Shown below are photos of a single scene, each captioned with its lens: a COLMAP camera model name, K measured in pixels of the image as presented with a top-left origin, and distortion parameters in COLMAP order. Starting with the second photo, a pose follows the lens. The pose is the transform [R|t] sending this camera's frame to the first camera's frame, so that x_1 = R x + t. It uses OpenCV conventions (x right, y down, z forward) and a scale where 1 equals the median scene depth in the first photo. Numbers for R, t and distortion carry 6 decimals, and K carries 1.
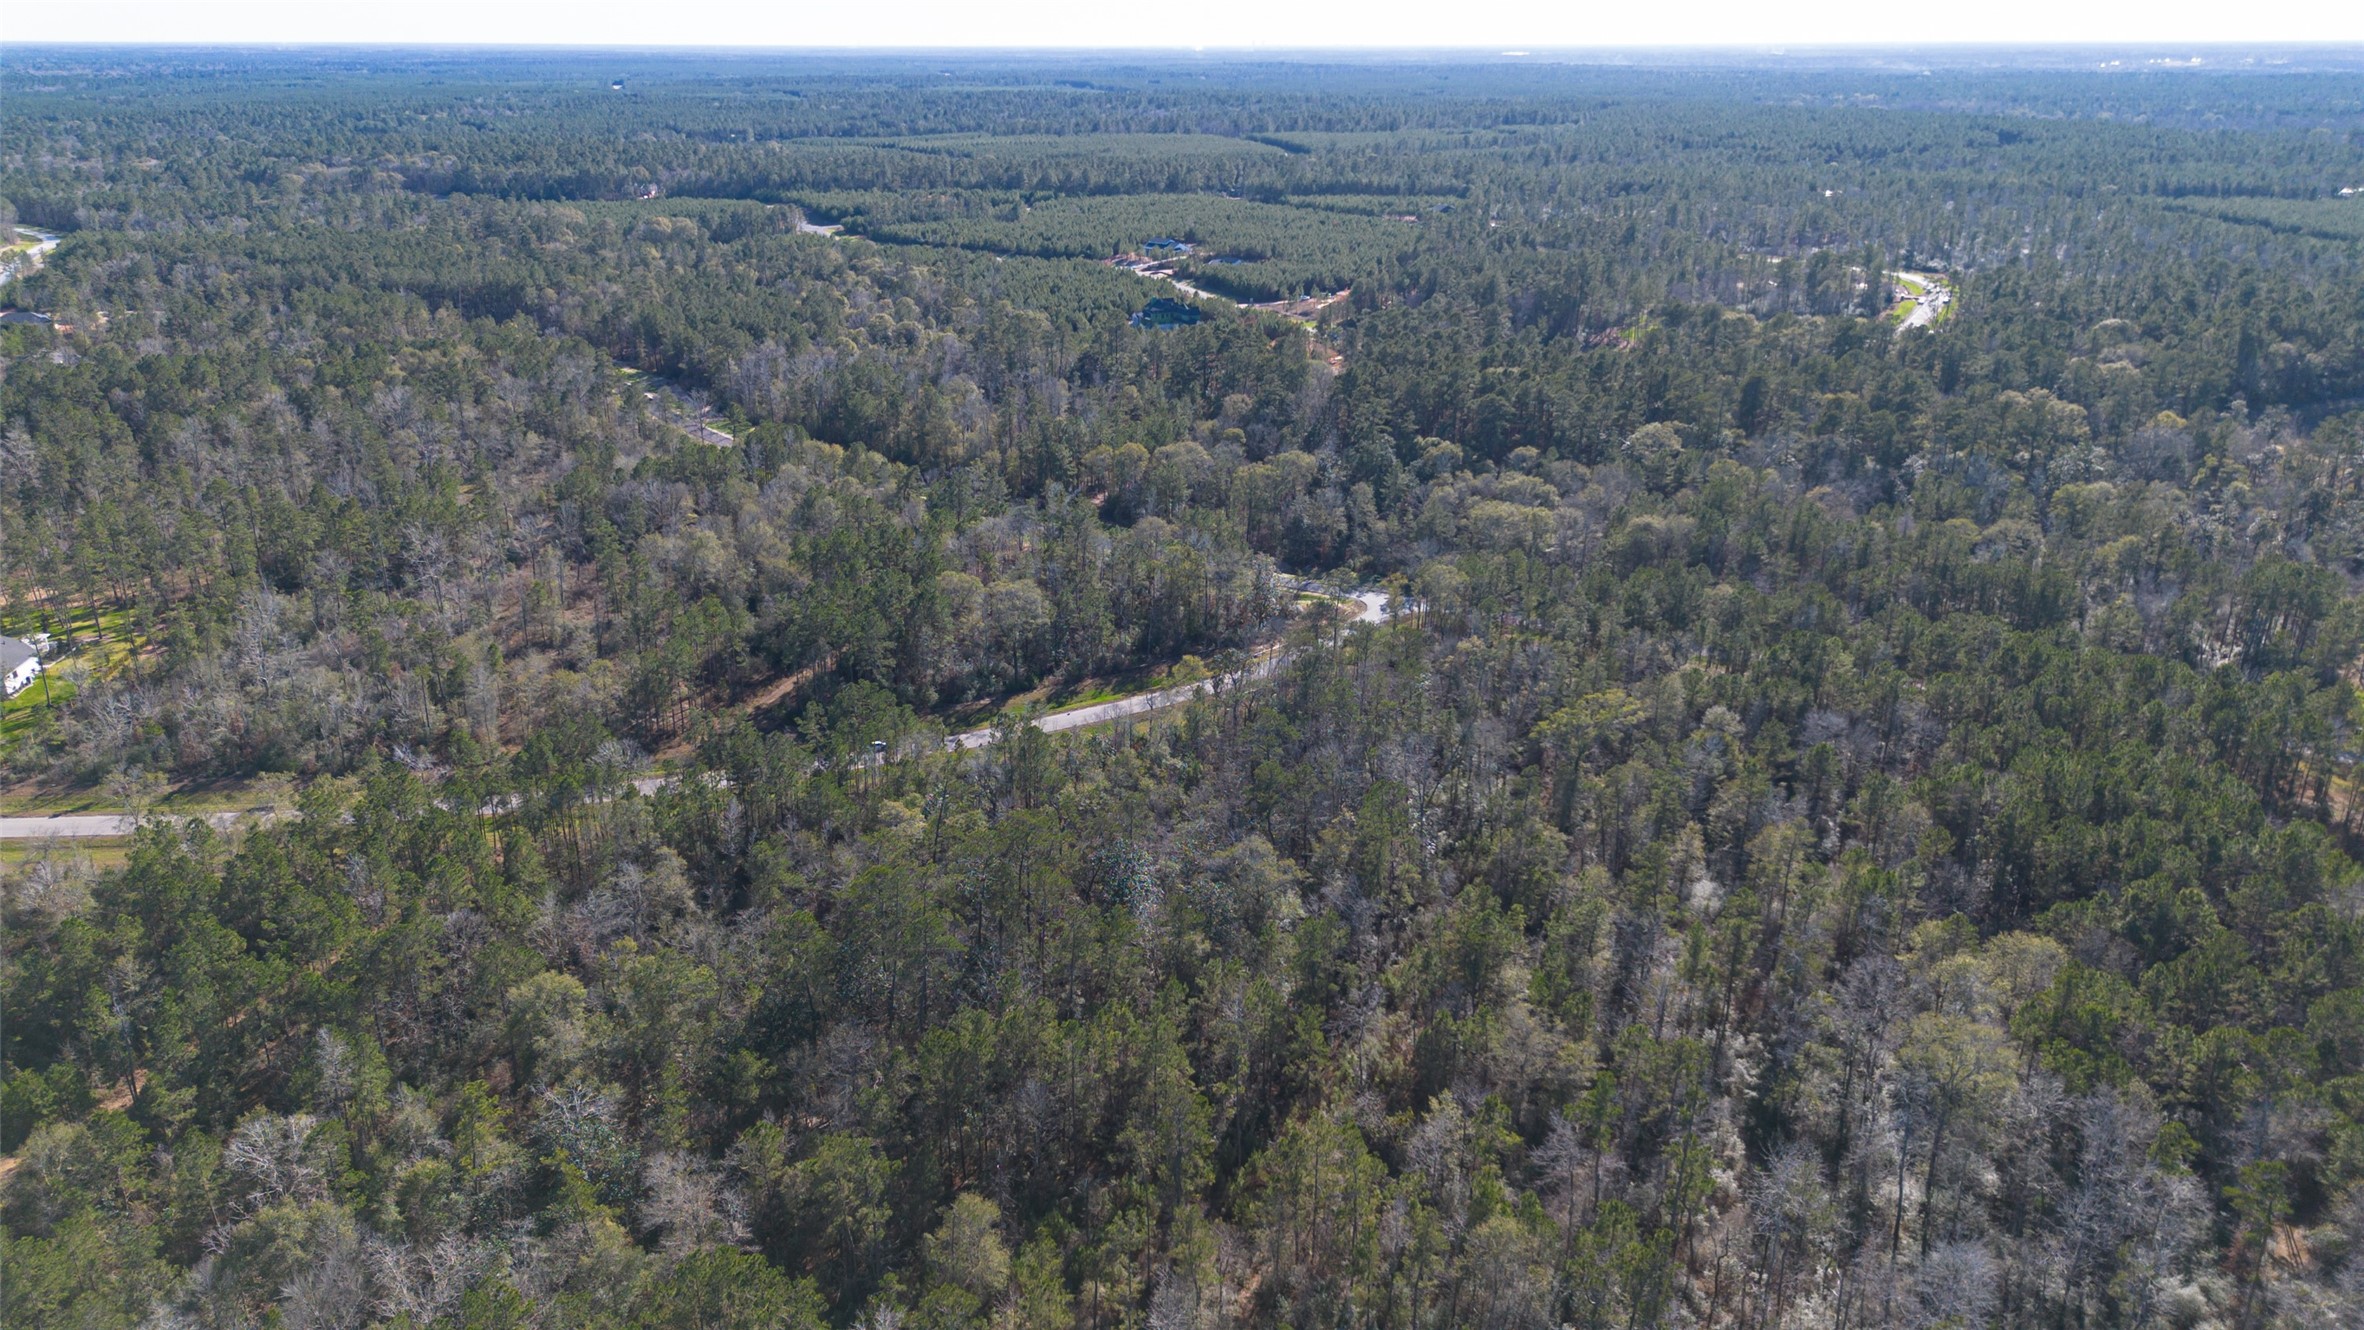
lens RADIAL K [[1673.3, 0, 1182.0], [0, 1673.3, 665.0], [0, 0, 1]] dist [0.059269, -0.052441]
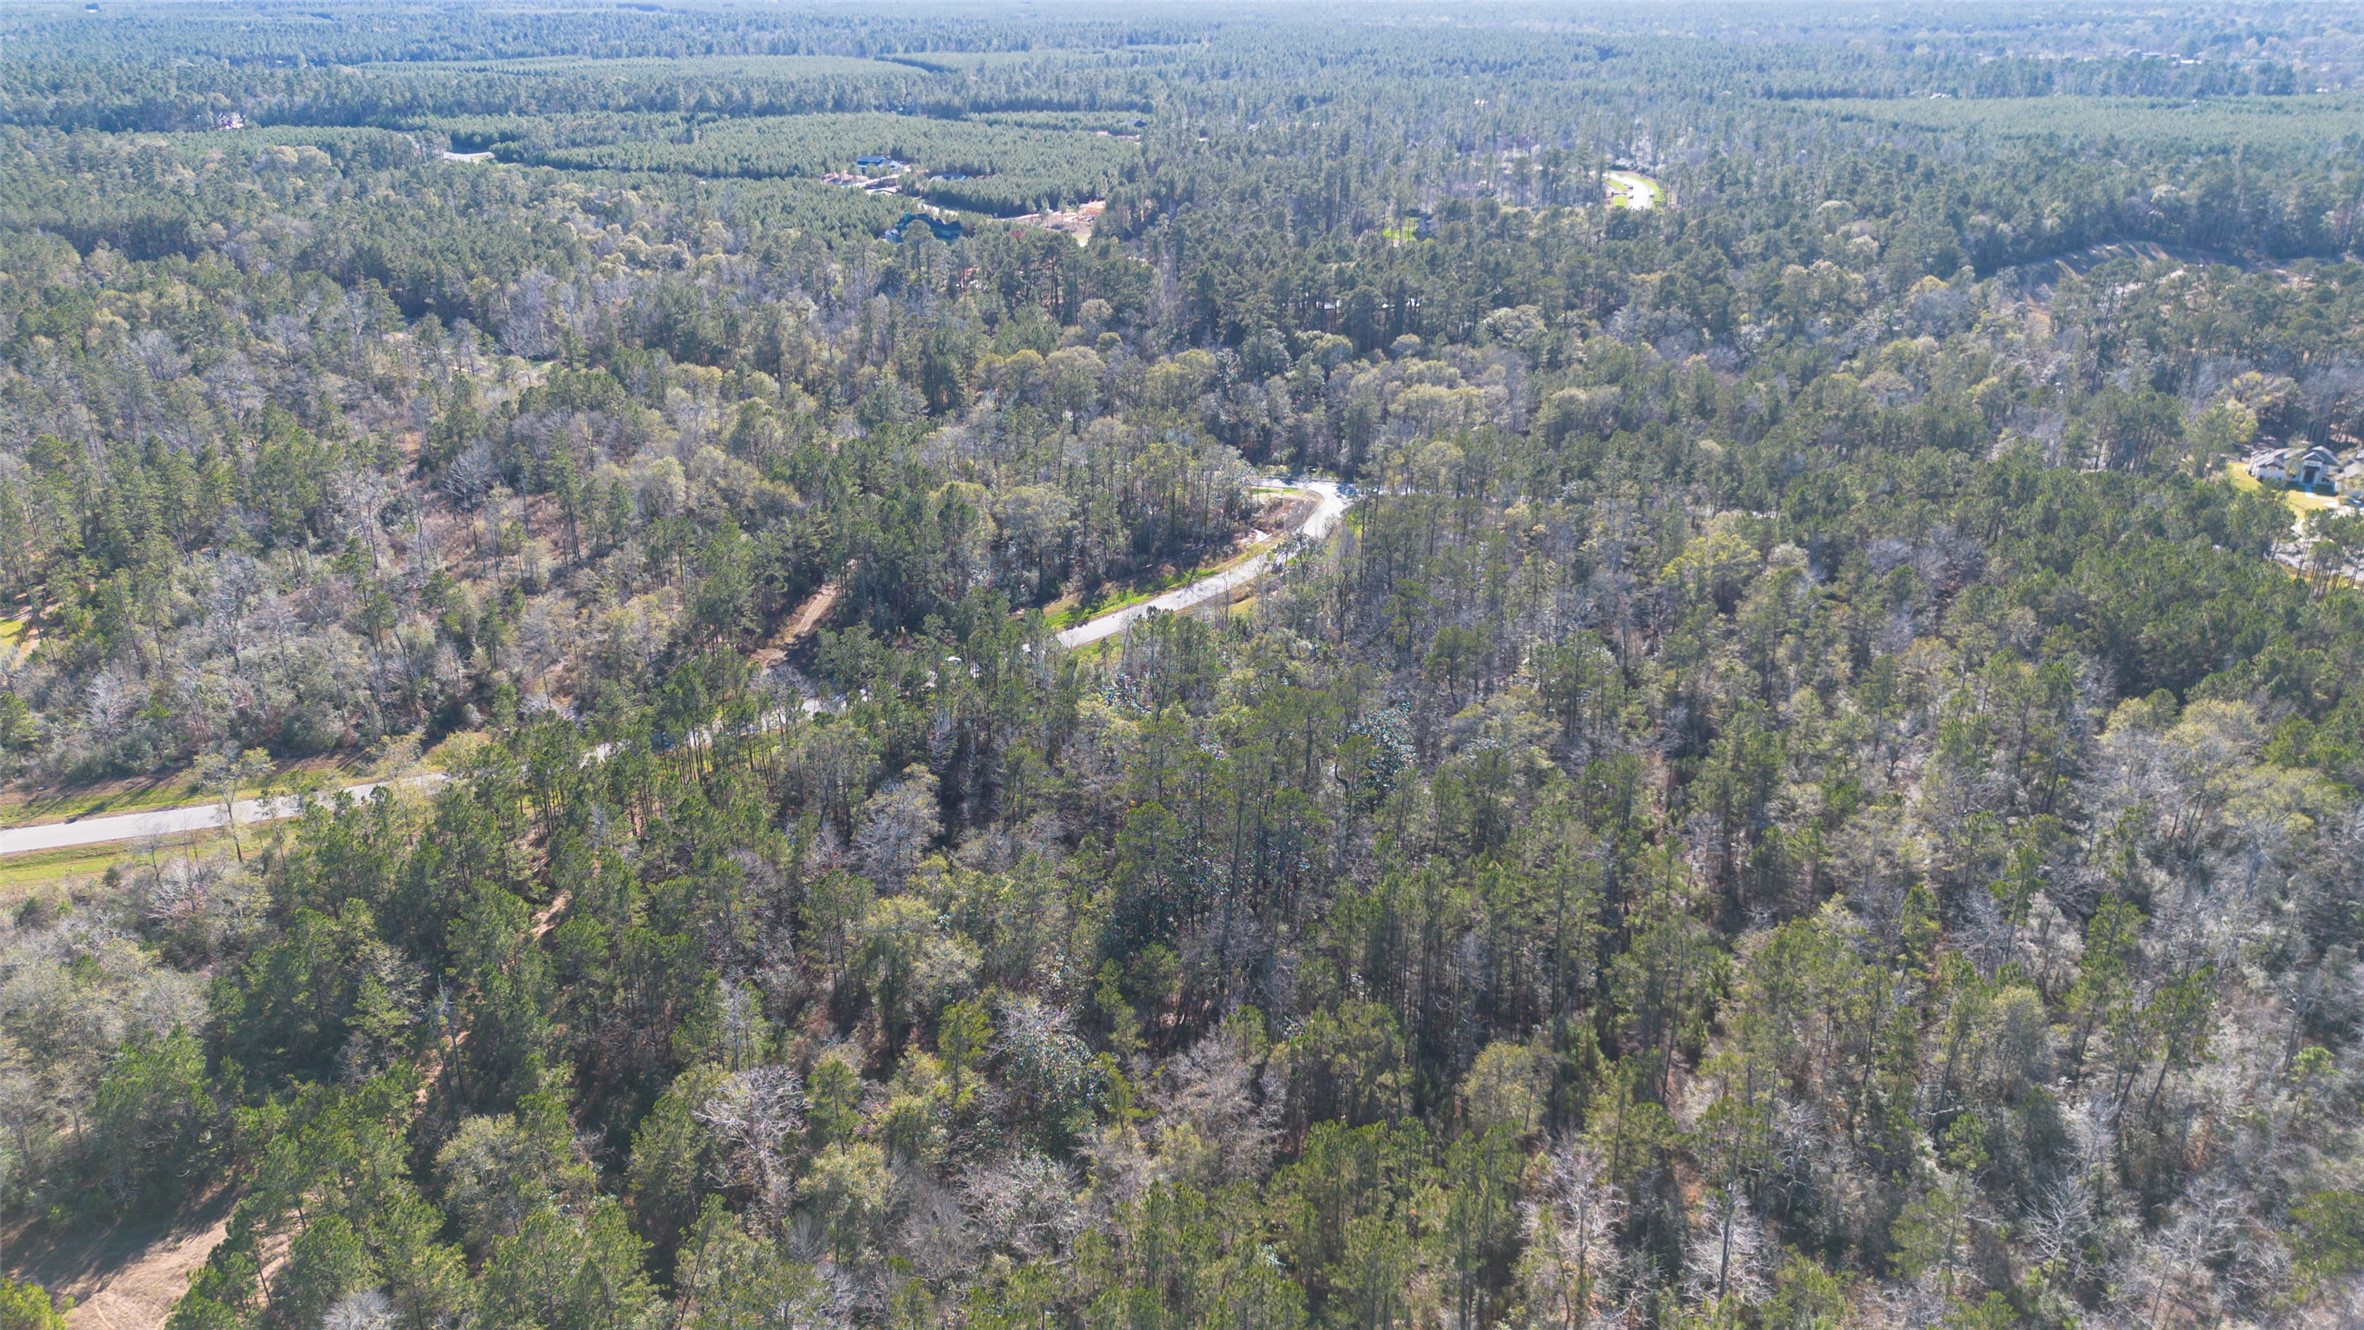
lens RADIAL K [[1673.3, 0, 1182.0], [0, 1673.3, 665.0], [0, 0, 1]] dist [0.059269, -0.052441]
pose [[0.969313, -0.093386, 0.227403, -0.072949], [0.084870, 0.995285, 0.046965, 0.004357], [-0.230717, -0.026224, 0.972668, 0.012873]]
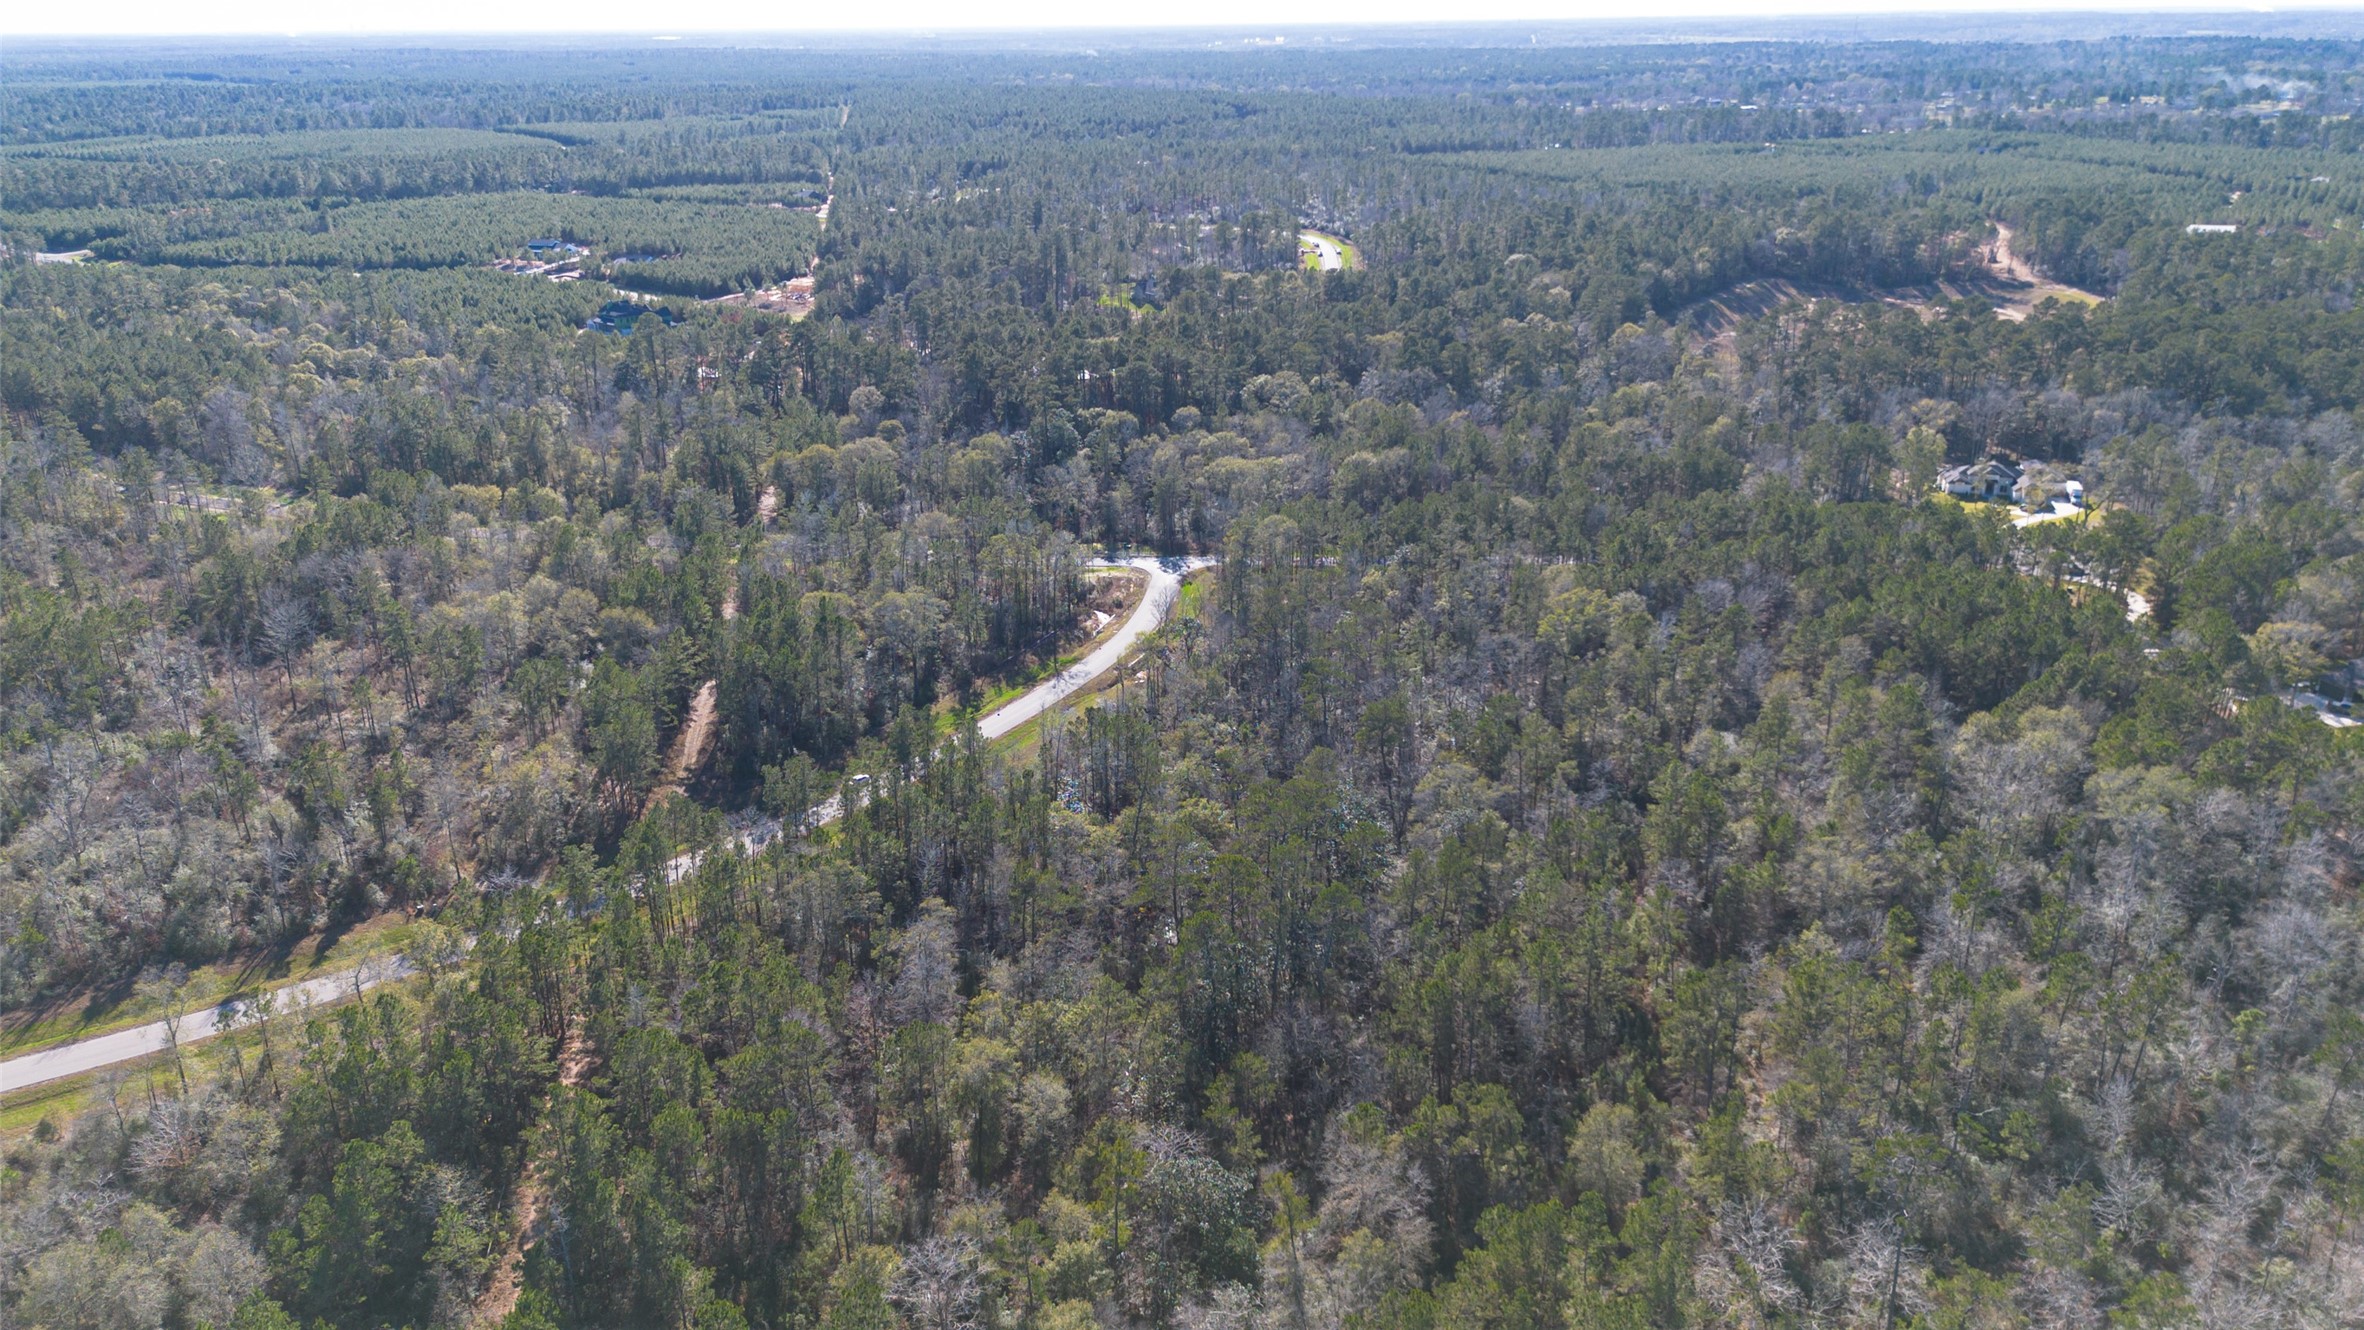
lens RADIAL K [[1673.3, 0, 1182.0], [0, 1673.3, 665.0], [0, 0, 1]] dist [0.059269, -0.052441]
pose [[0.891320, -0.172373, 0.419329, -0.108539], [0.168979, 0.984567, 0.045546, -0.007380], [-0.420708, 0.030262, 0.906691, 0.020544]]
